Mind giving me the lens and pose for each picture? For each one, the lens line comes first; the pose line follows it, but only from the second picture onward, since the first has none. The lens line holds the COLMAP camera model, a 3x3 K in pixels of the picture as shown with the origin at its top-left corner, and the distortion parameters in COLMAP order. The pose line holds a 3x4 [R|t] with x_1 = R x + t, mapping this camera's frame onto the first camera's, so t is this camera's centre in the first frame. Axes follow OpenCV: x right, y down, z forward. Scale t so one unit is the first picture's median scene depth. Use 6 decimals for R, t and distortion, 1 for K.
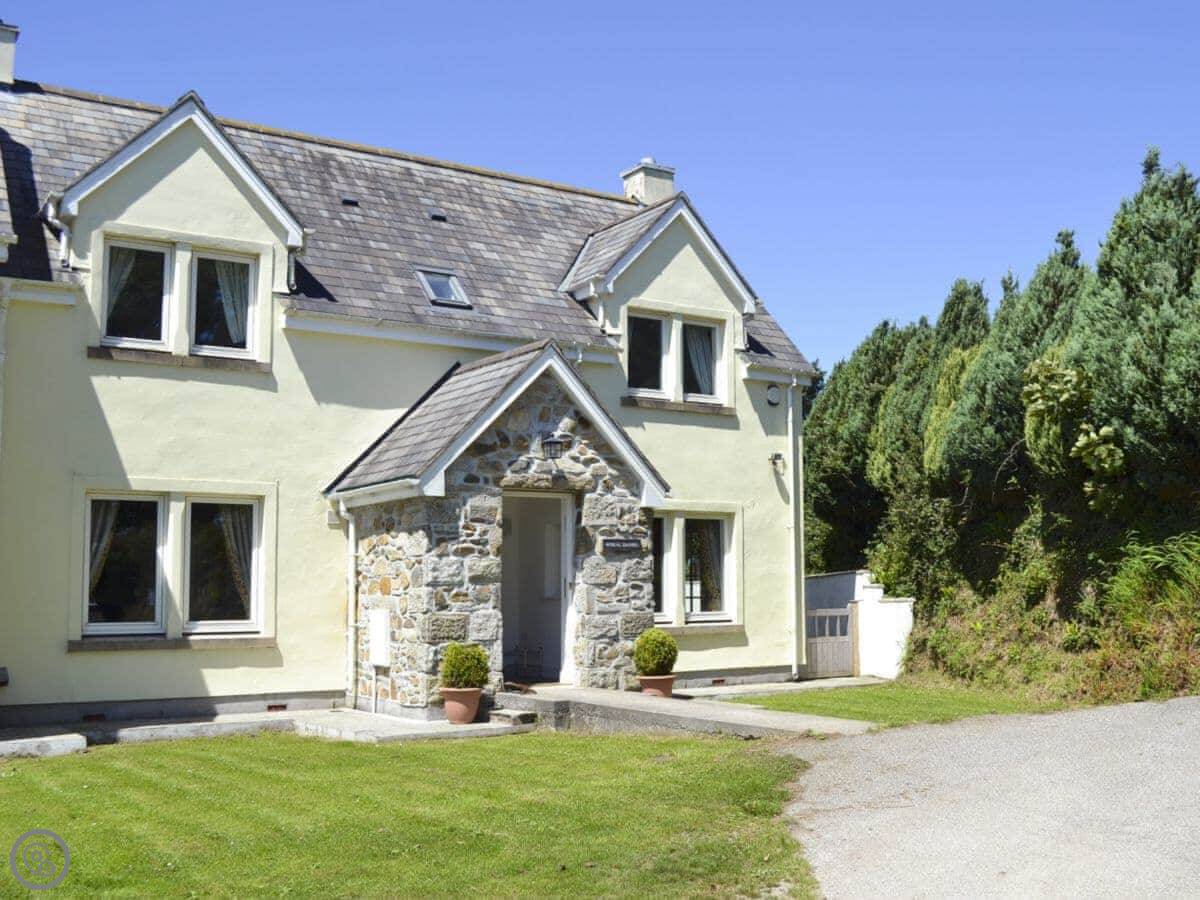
lens RADIAL K [[1161.0, 0, 600.0], [0, 1161.0, 450.0], [0, 0, 1]] dist [0.013148, -0.003457]
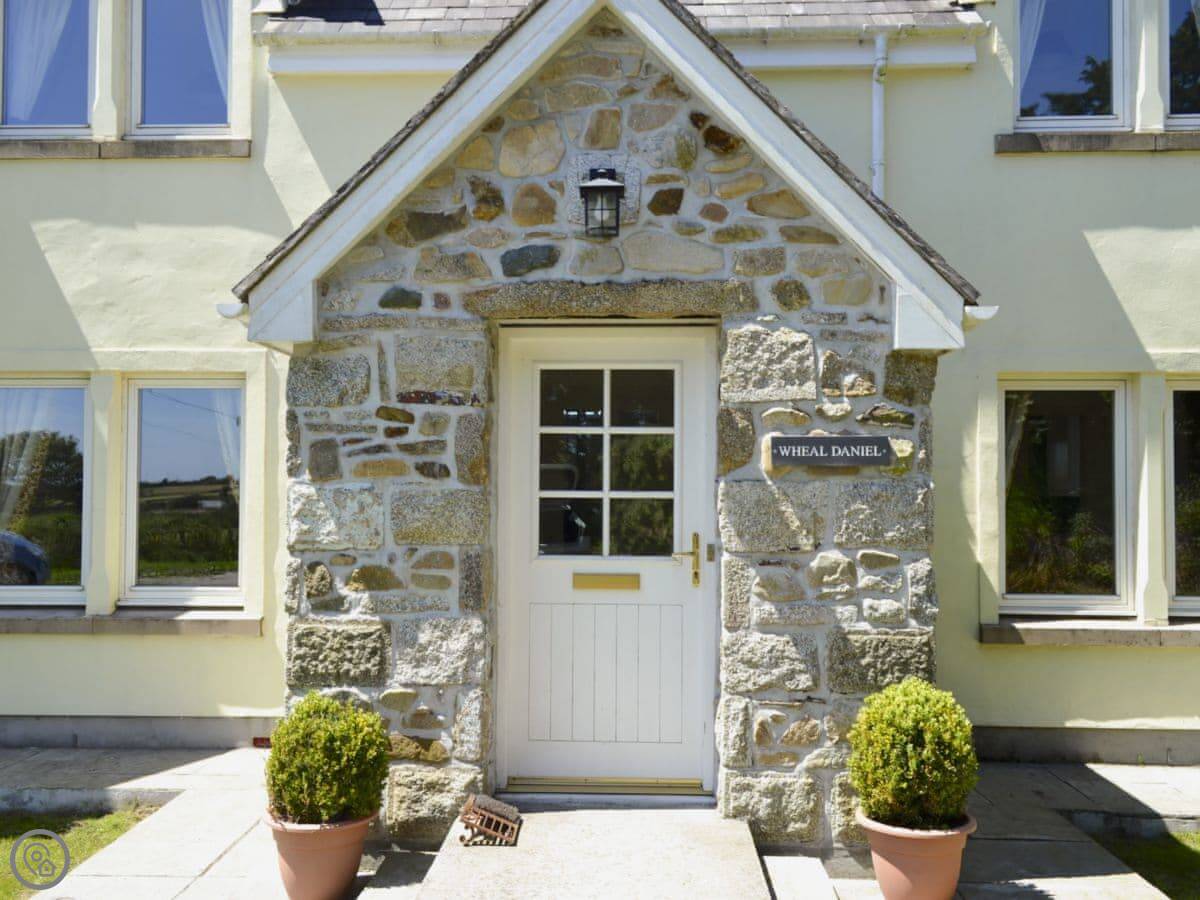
lens RADIAL K [[1043.9, 0, 605.2], [0, 1043.9, 444.1], [0, 0, 1]] dist [0.049553, -0.000914]
pose [[0.832211, -0.015033, -0.554255, 0.155422], [0.054571, 0.997000, 0.054898, 0.059244], [0.551767, -0.075933, 0.830535, 0.710271]]
